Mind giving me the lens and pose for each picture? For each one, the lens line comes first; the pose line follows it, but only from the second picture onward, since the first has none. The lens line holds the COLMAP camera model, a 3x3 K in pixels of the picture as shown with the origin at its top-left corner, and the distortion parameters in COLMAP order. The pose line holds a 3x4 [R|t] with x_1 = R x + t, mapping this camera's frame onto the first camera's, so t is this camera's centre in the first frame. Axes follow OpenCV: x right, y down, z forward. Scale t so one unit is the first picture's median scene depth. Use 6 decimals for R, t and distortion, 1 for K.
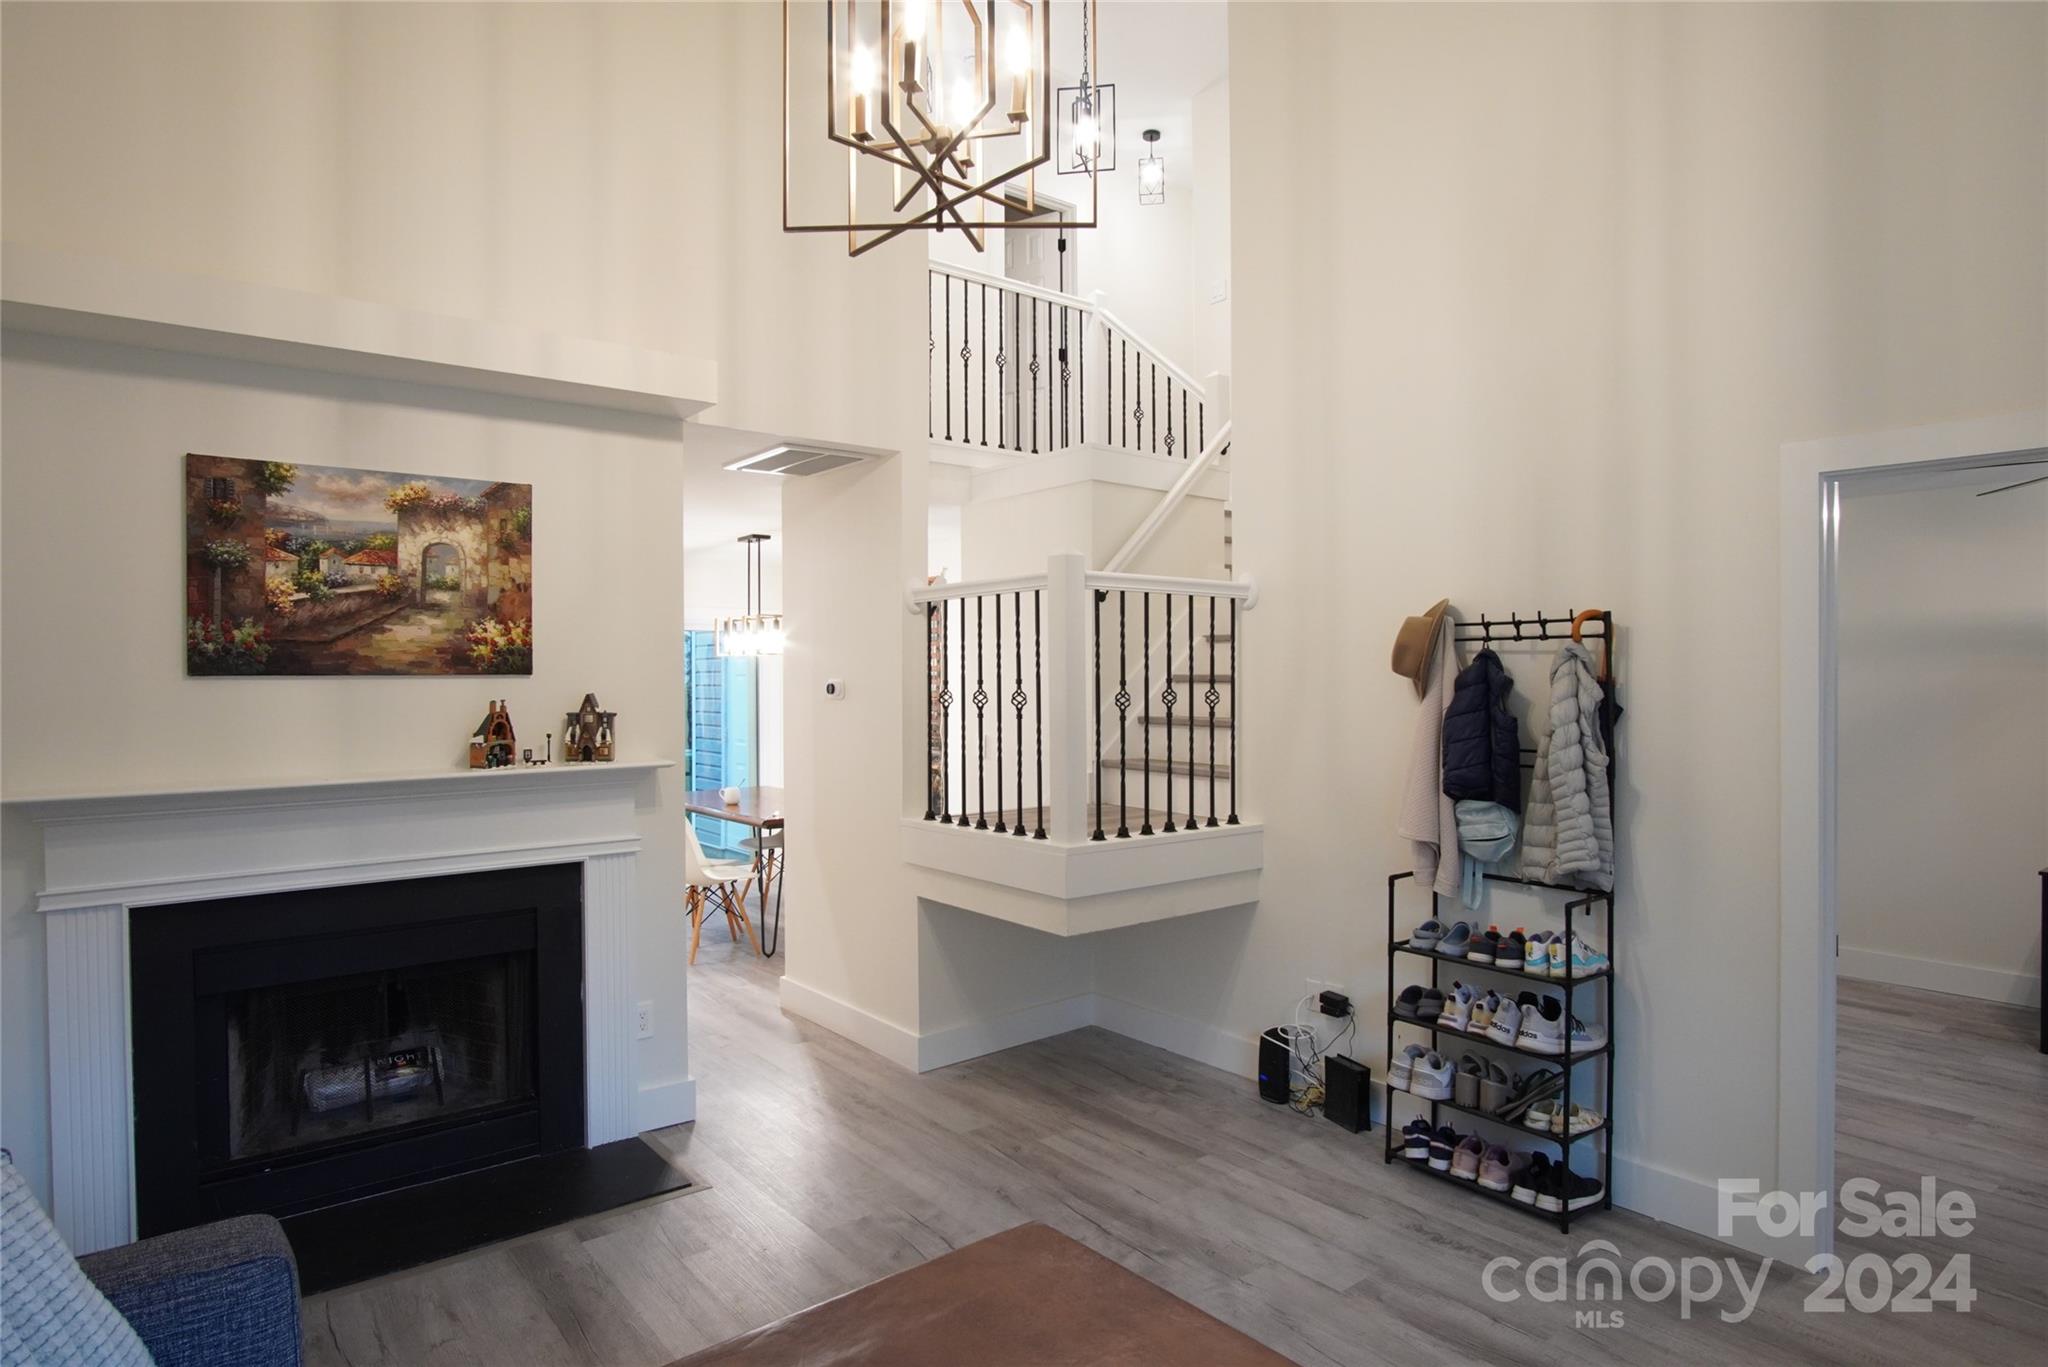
lens RADIAL K [[1123.2, 0, 1037.6], [0, 1123.2, 686.8], [0, 0, 1]] dist [-0.029240, 0.005620]
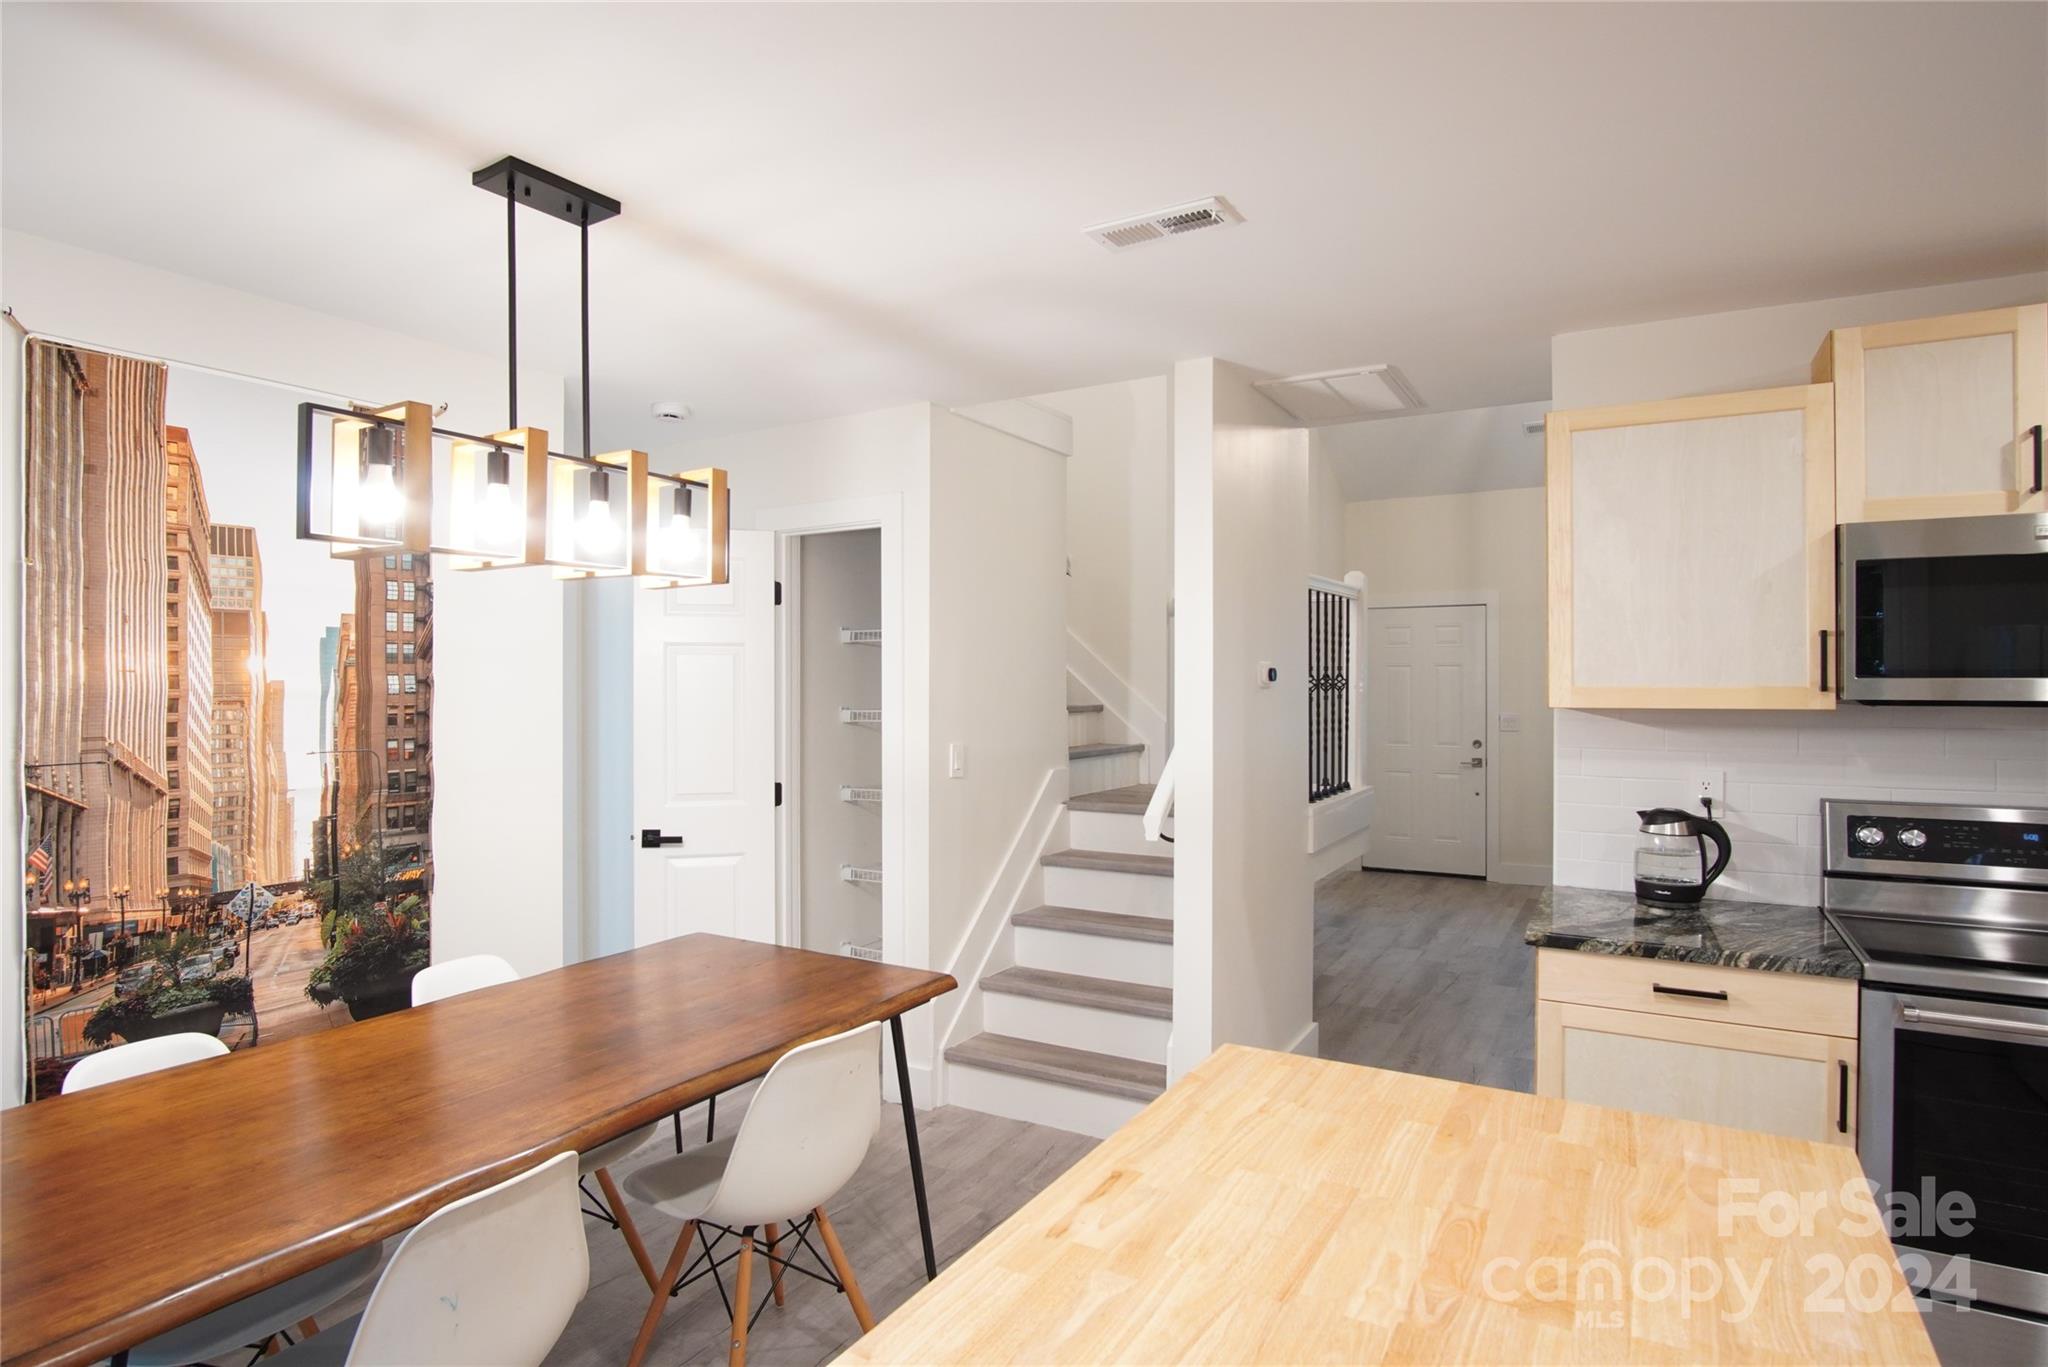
lens RADIAL K [[1123.2, 0, 979.3], [0, 1123.2, 672.1], [0, 0, 1]] dist [-0.029240, 0.005620]
pose [[-0.335013, 0.002041, 0.942211, -1.255948], [0.006971, 0.999976, 0.000312, -0.009110], [-0.942188, 0.006673, -0.335019, 2.132244]]
